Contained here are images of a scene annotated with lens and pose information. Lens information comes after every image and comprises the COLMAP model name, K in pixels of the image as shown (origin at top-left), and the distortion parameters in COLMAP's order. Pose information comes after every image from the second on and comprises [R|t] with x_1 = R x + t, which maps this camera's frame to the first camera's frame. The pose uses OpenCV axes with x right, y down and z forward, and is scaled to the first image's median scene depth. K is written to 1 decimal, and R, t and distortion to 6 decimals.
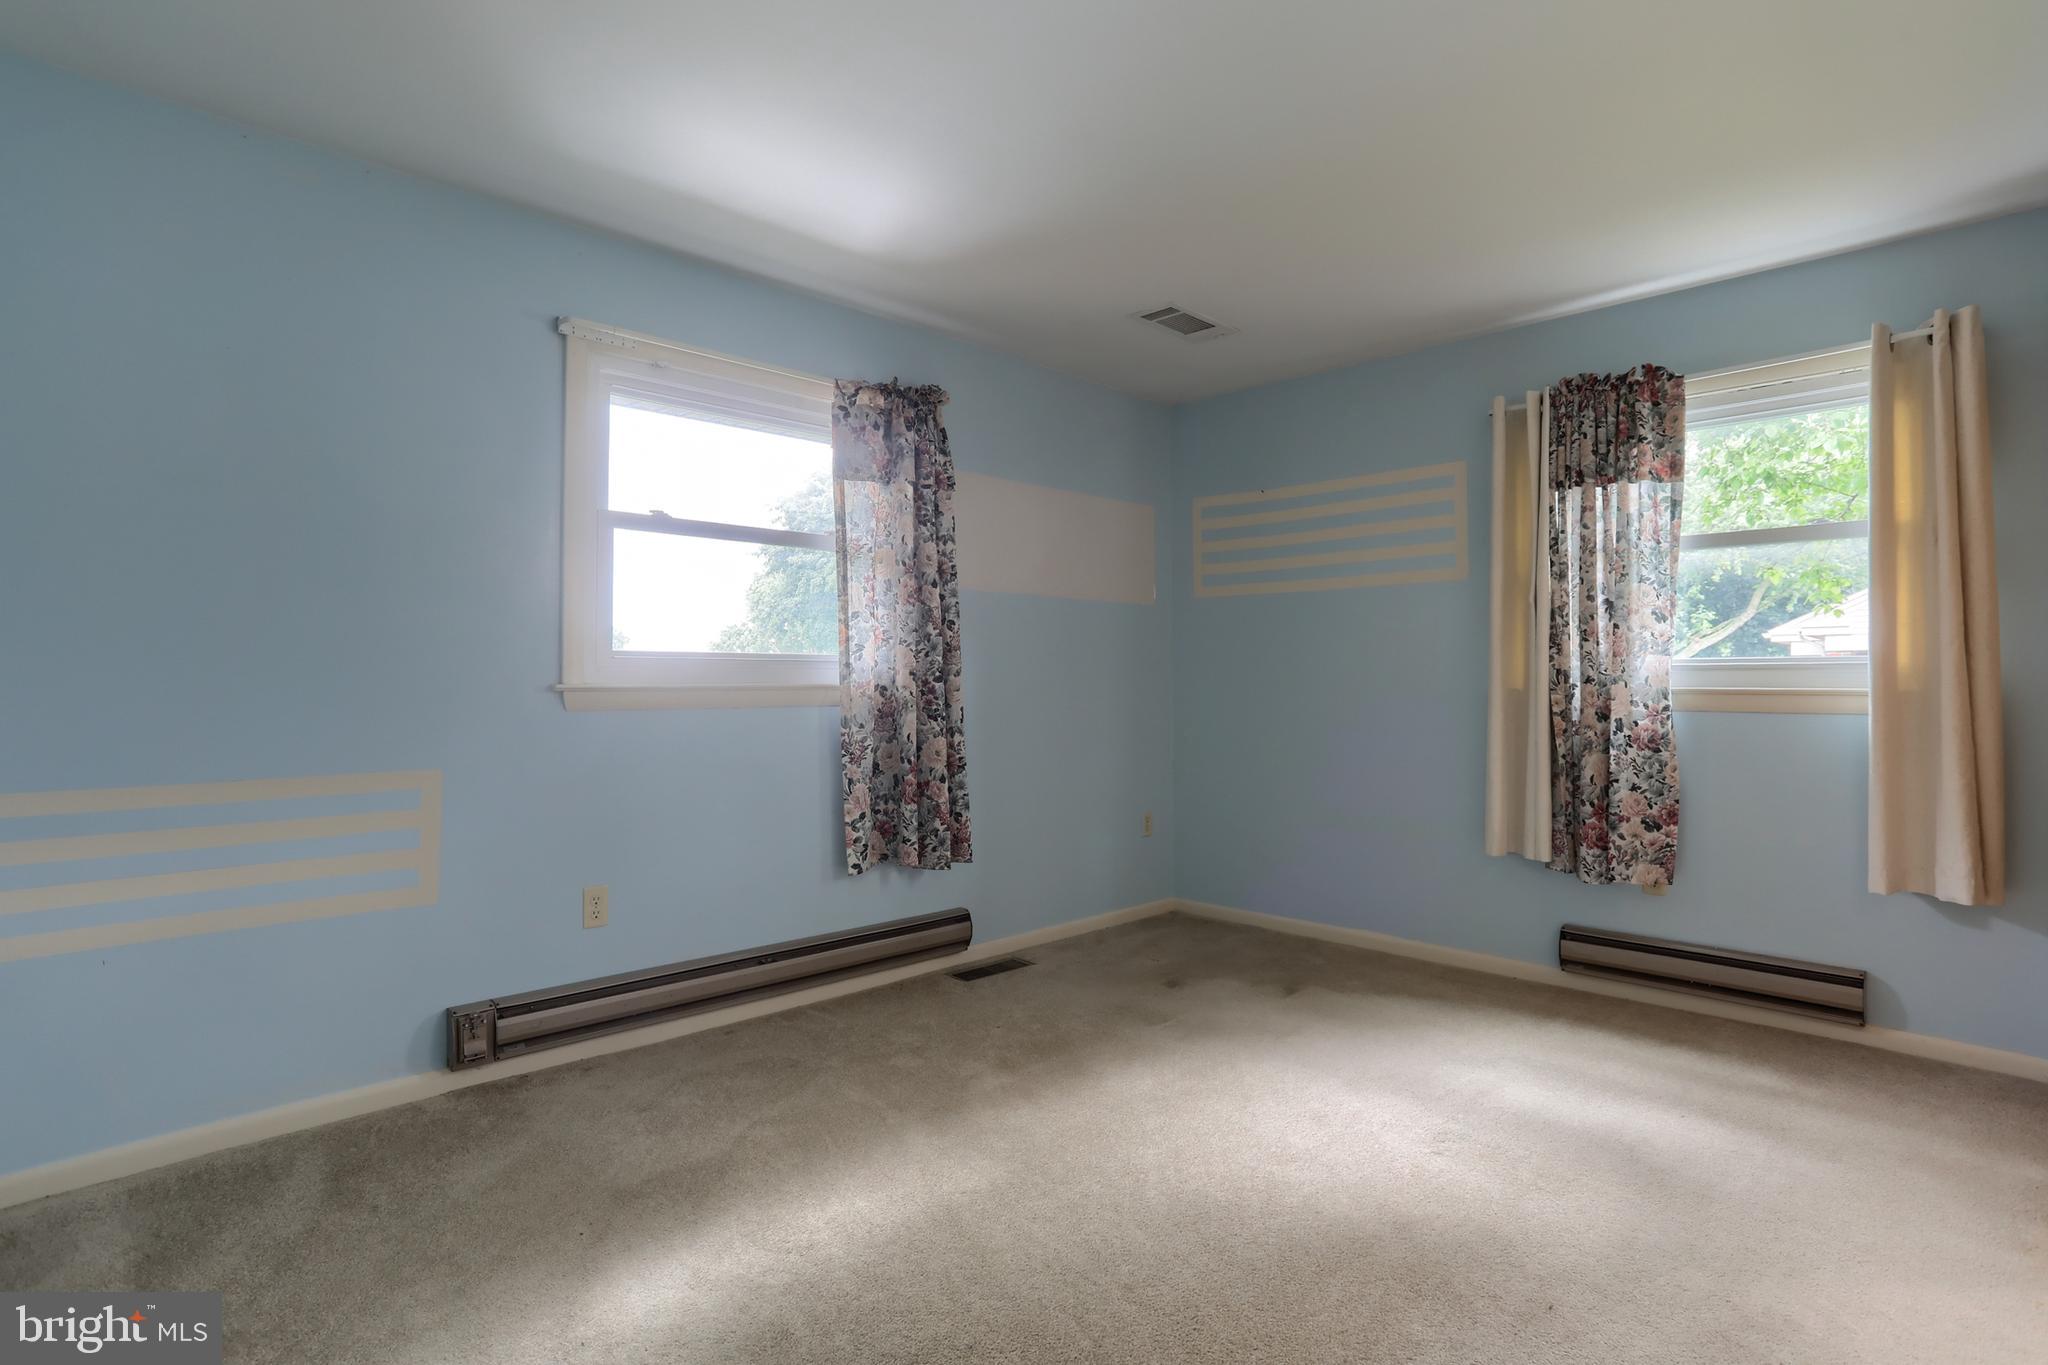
lens RADIAL K [[1026.1, 0, 1023.9], [0, 1026.1, 672.8], [0, 0, 1]] dist [-0.058860, 0.031272]
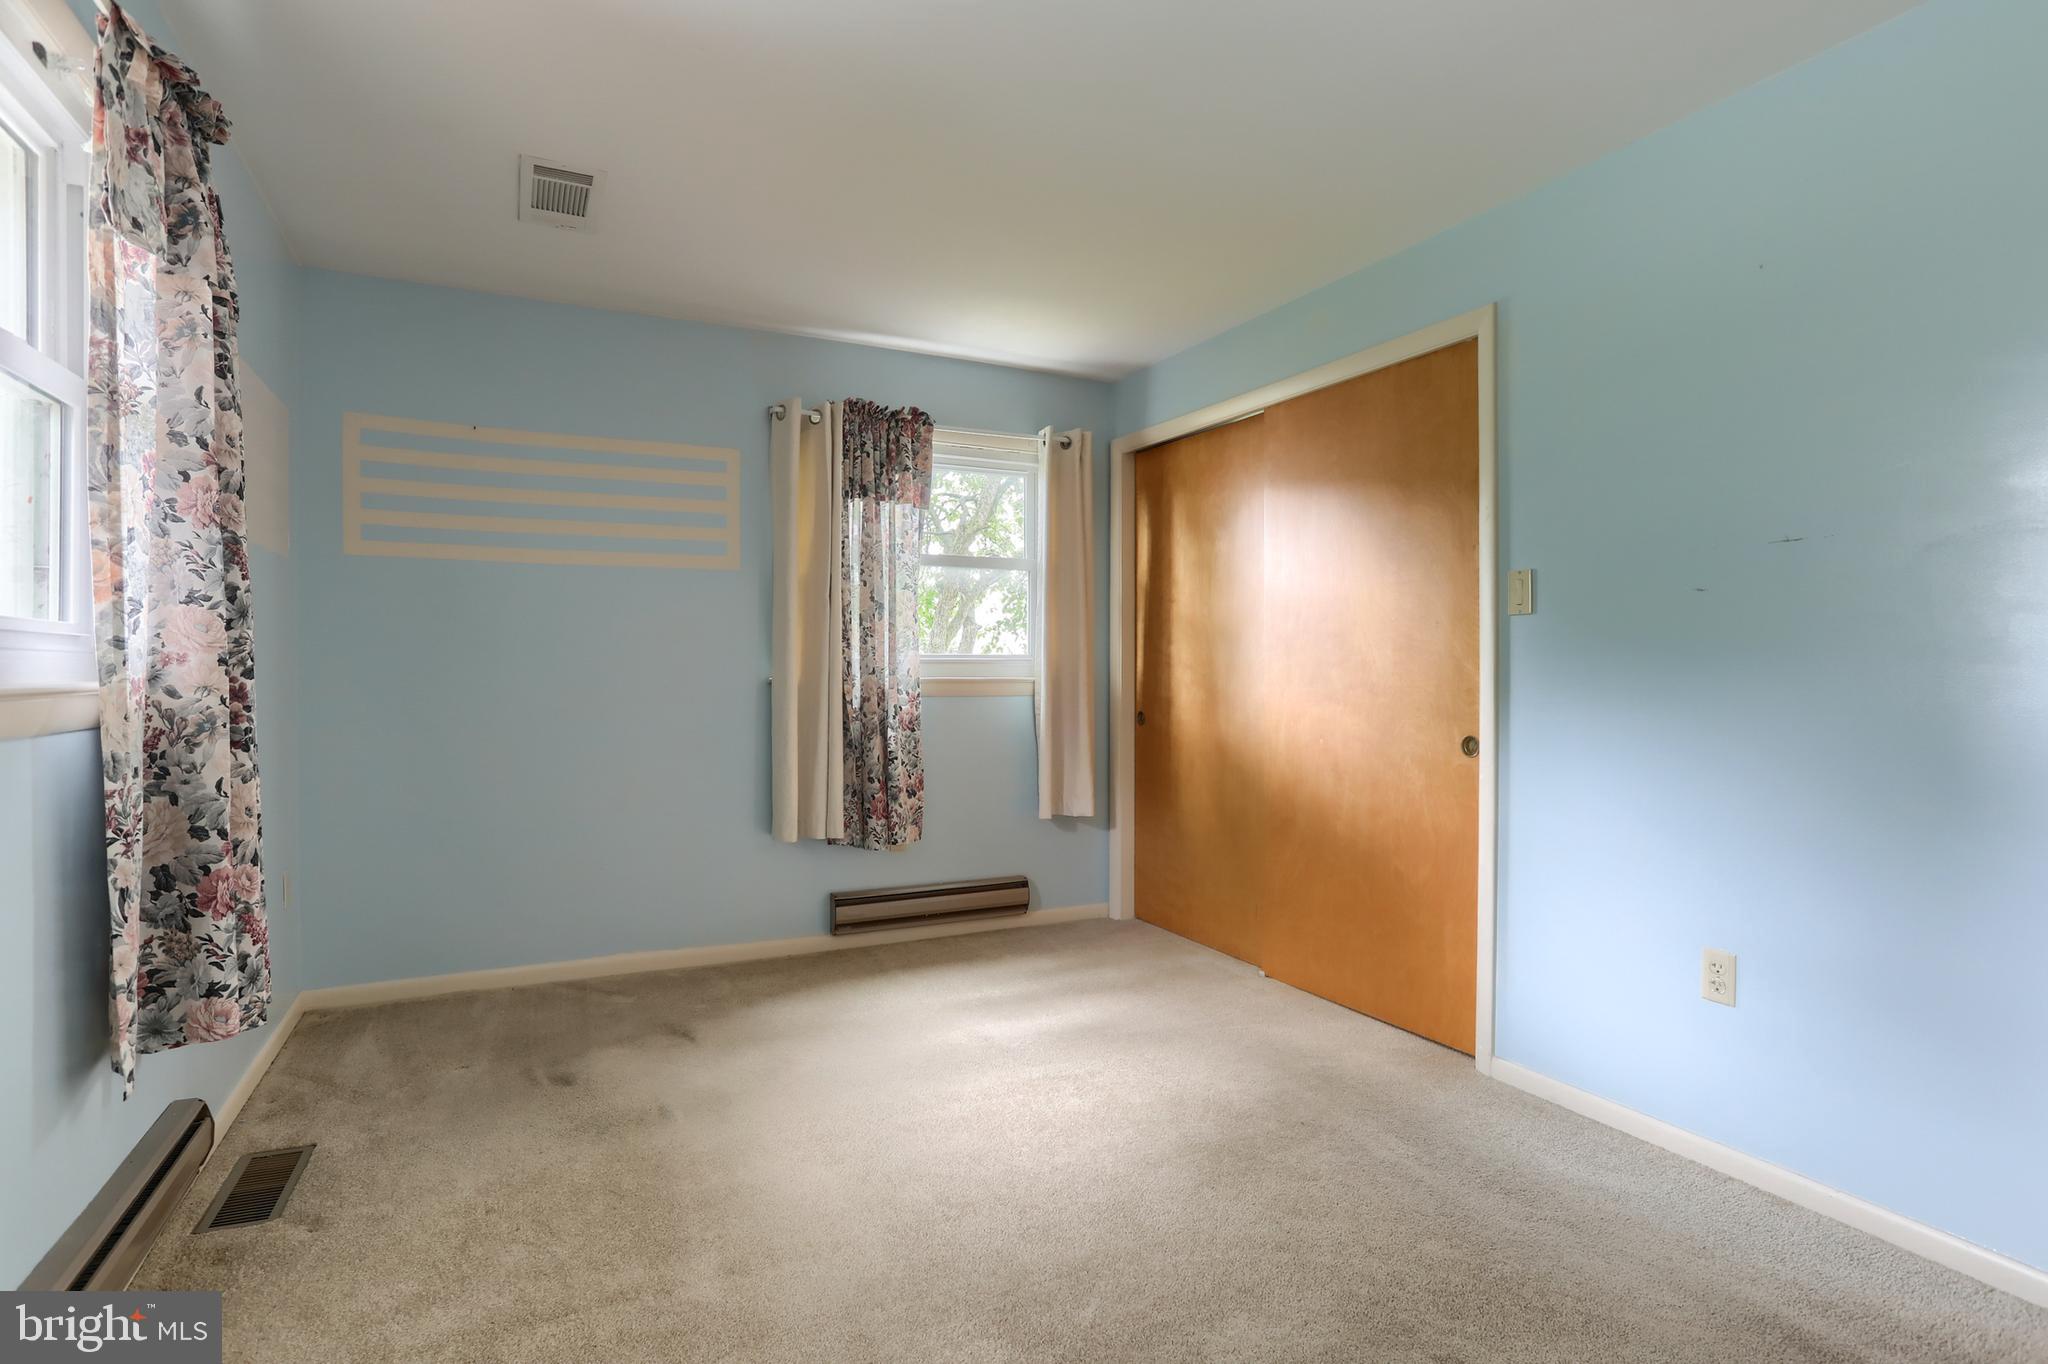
lens RADIAL K [[1026.1, 0, 1023.9], [0, 1026.1, 672.3], [0, 0, 1]] dist [-0.058860, 0.031272]
pose [[0.305537, -0.003177, 0.952175, -0.477403], [-0.007000, 0.999960, 0.005583, 0.000322], [-0.952155, -0.008371, 0.305502, 0.481018]]
